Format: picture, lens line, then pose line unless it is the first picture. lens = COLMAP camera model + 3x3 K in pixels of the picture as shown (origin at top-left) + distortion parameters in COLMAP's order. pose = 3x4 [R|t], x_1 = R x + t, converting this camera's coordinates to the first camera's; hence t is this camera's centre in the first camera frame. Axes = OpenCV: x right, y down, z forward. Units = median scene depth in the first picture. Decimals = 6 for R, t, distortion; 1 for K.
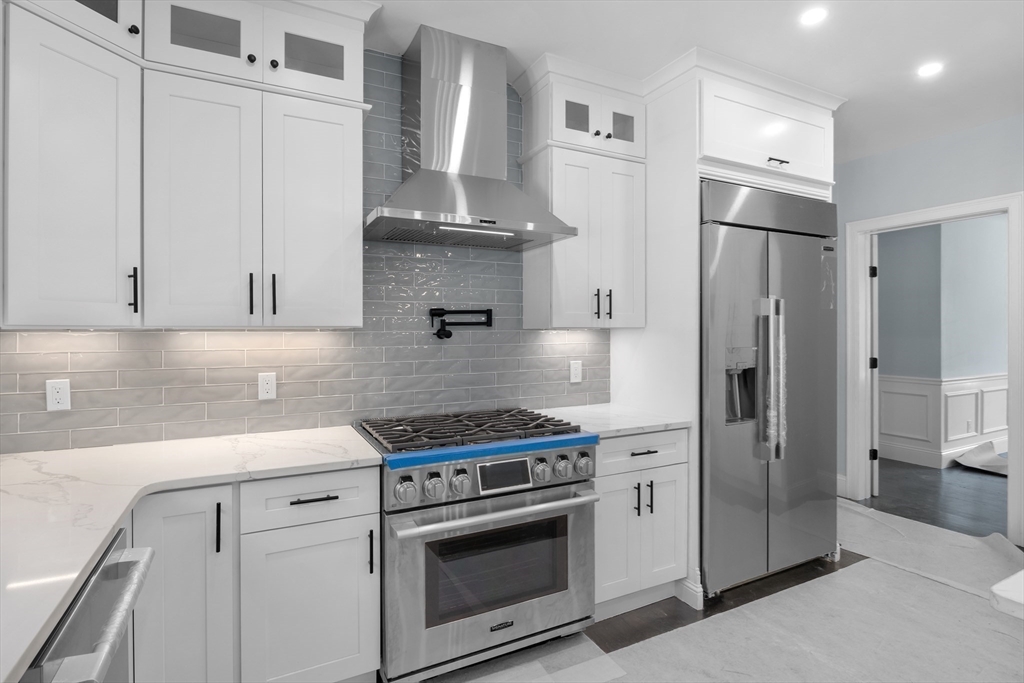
lens RADIAL K [[518.2, 0, 512.9], [0, 518.2, 334.1], [0, 0, 1]] dist [-0.016049, 0.000807]
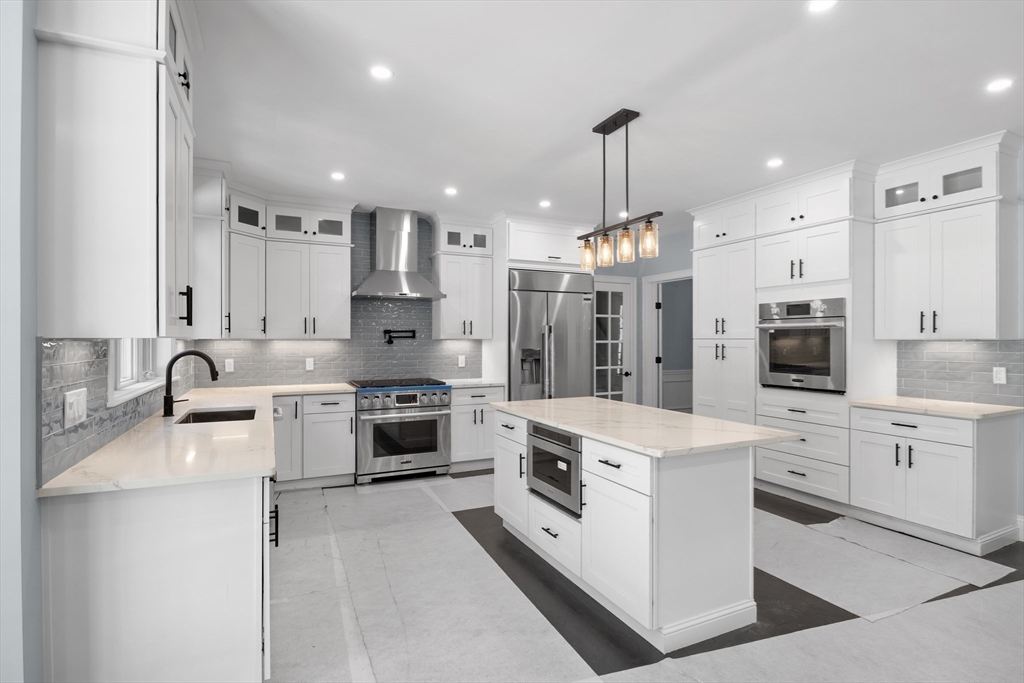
lens RADIAL K [[518.2, 0, 511.7], [0, 518.2, 342.8], [0, 0, 1]] dist [-0.016049, 0.000807]
pose [[0.999652, 0.002456, -0.026255, 0.465018], [-0.002490, 0.999996, -0.001267, 0.005516], [0.026252, 0.001332, 0.999654, -1.230119]]
